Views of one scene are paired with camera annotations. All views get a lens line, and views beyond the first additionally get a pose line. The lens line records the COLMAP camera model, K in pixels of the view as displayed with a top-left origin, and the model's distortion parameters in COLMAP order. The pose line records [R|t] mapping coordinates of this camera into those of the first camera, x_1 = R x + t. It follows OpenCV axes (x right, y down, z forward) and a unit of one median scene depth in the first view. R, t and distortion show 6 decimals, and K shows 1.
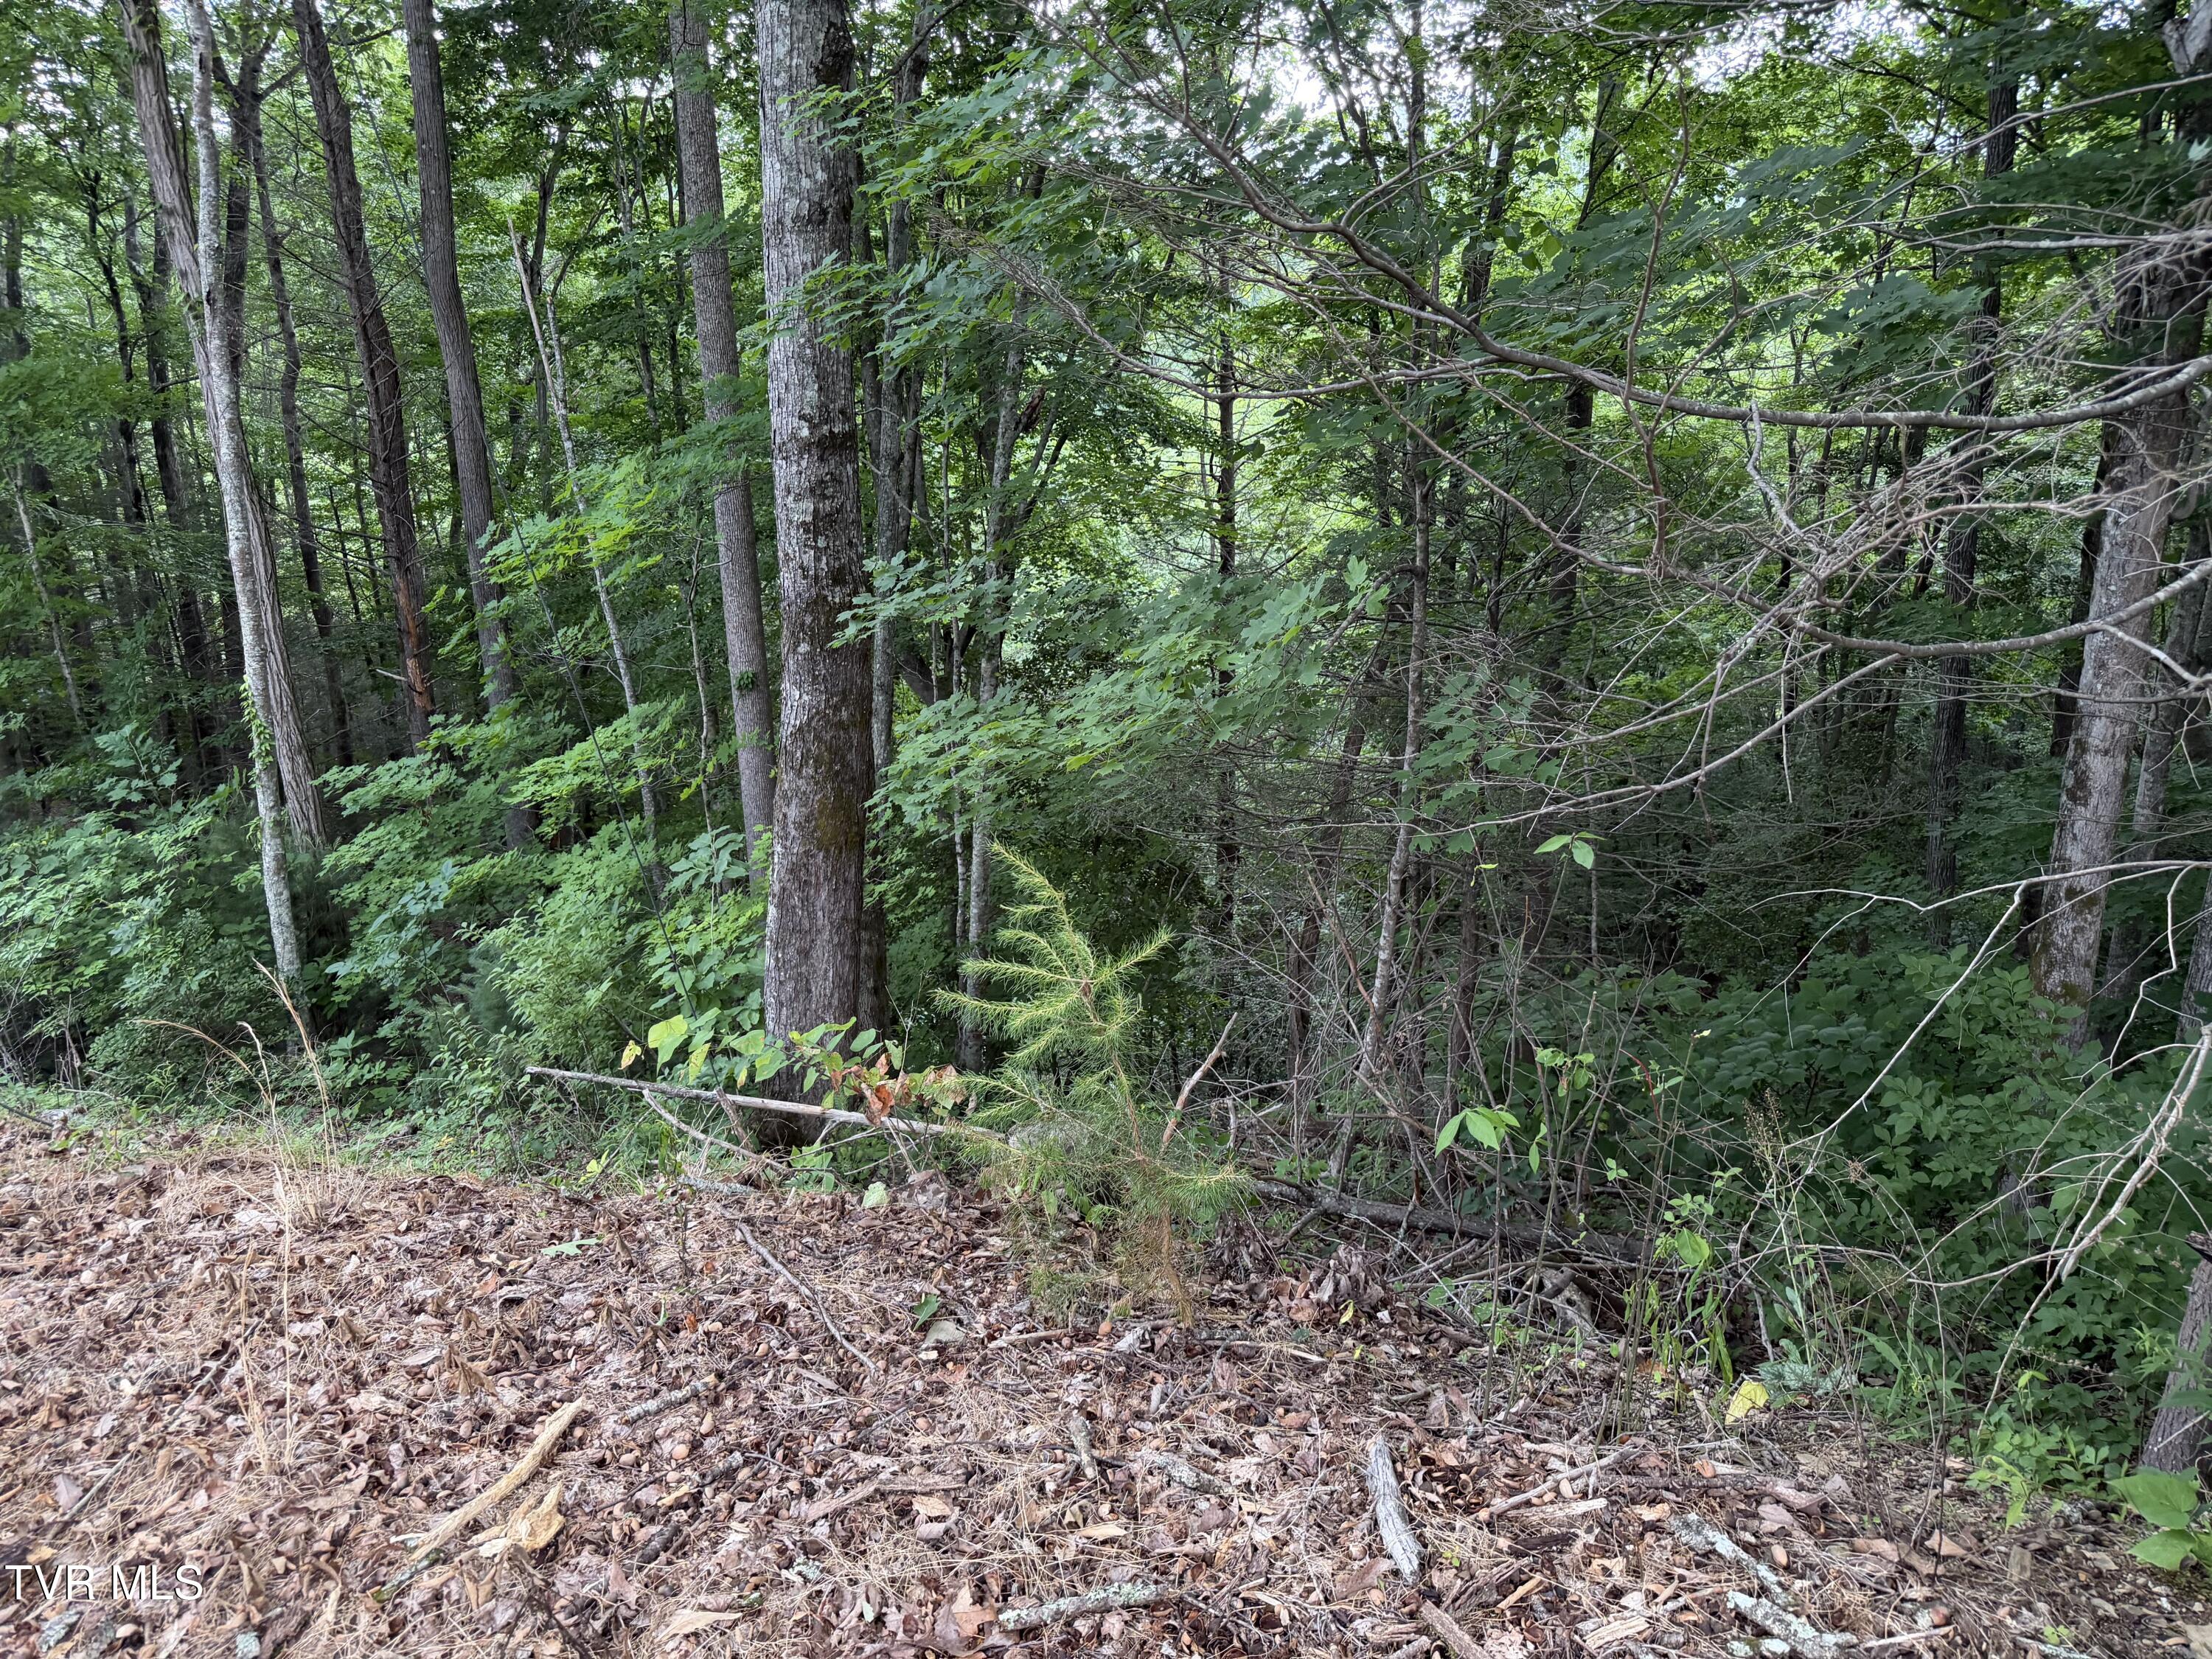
lens RADIAL K [[1550.0, 0, 1098.9], [0, 1550.0, 837.1], [0, 0, 1]] dist [0.050567, -0.065469]
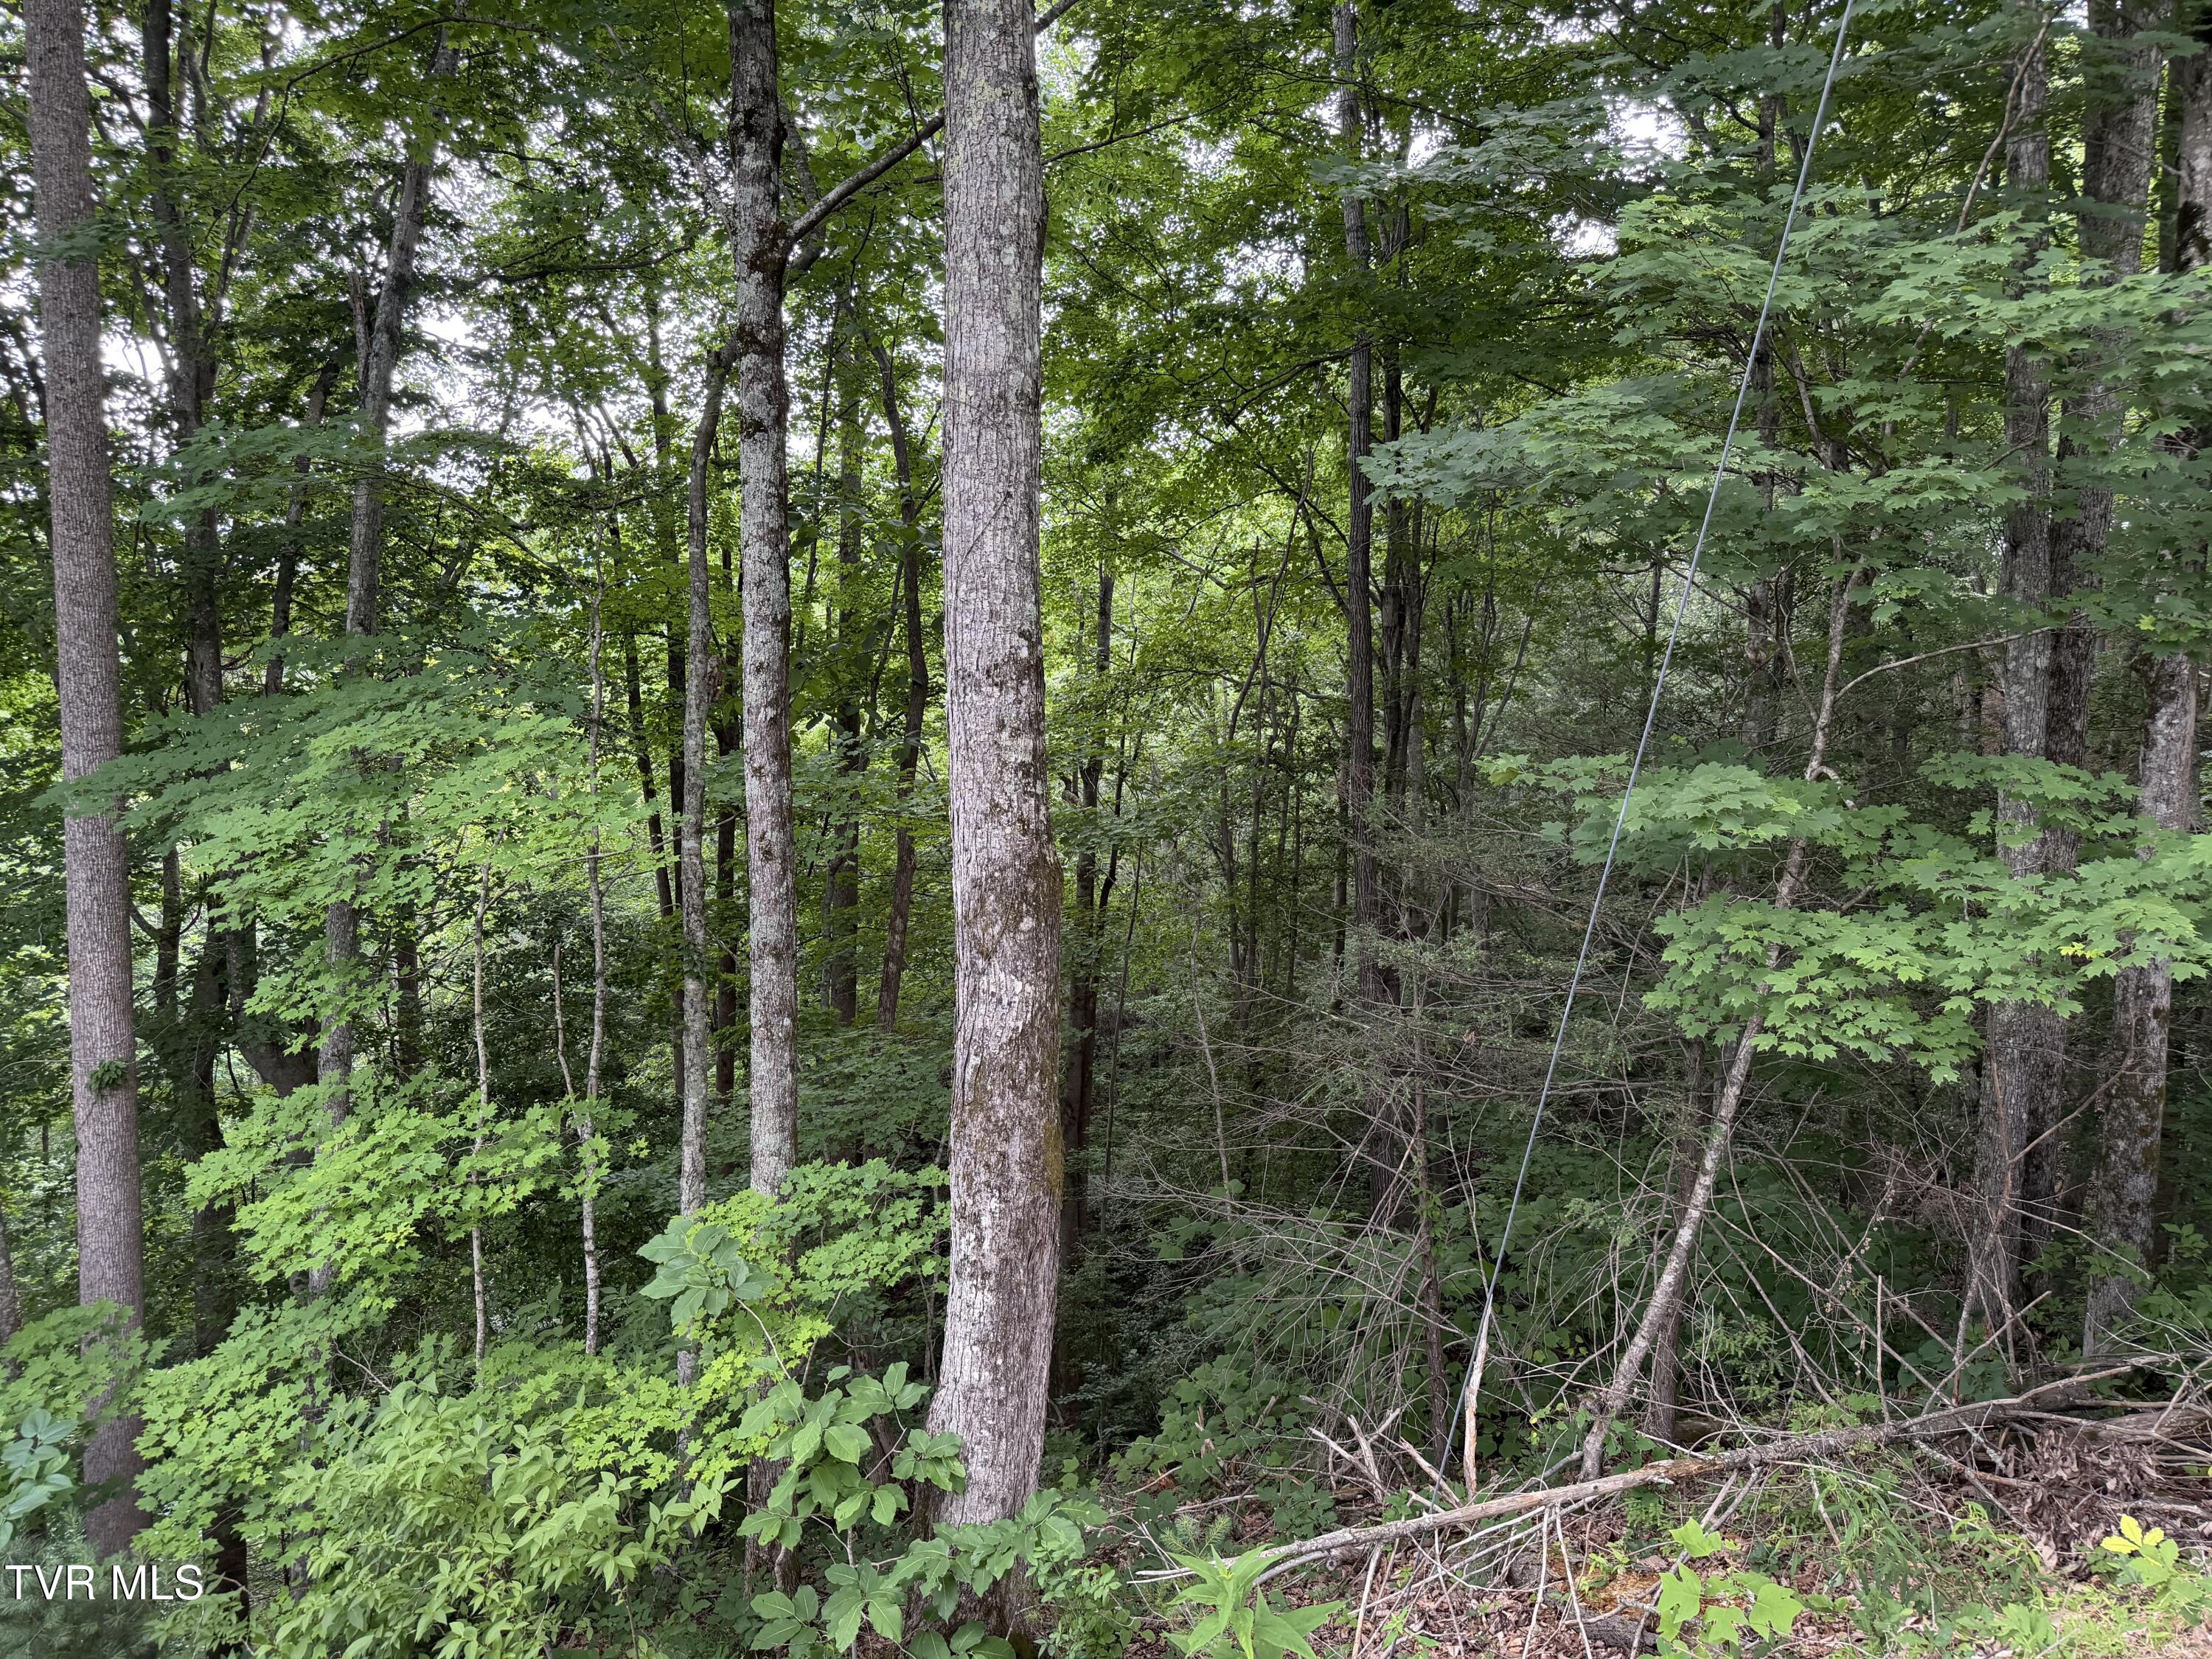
lens RADIAL K [[1550.0, 0, 1117.8], [0, 1550.0, 834.3], [0, 0, 1]] dist [0.050567, -0.065469]
pose [[0.780526, -0.032978, 0.624253, -0.633173], [0.171135, 0.971731, -0.162641, -0.033969], [-0.601243, 0.233777, 0.764105, 0.388291]]
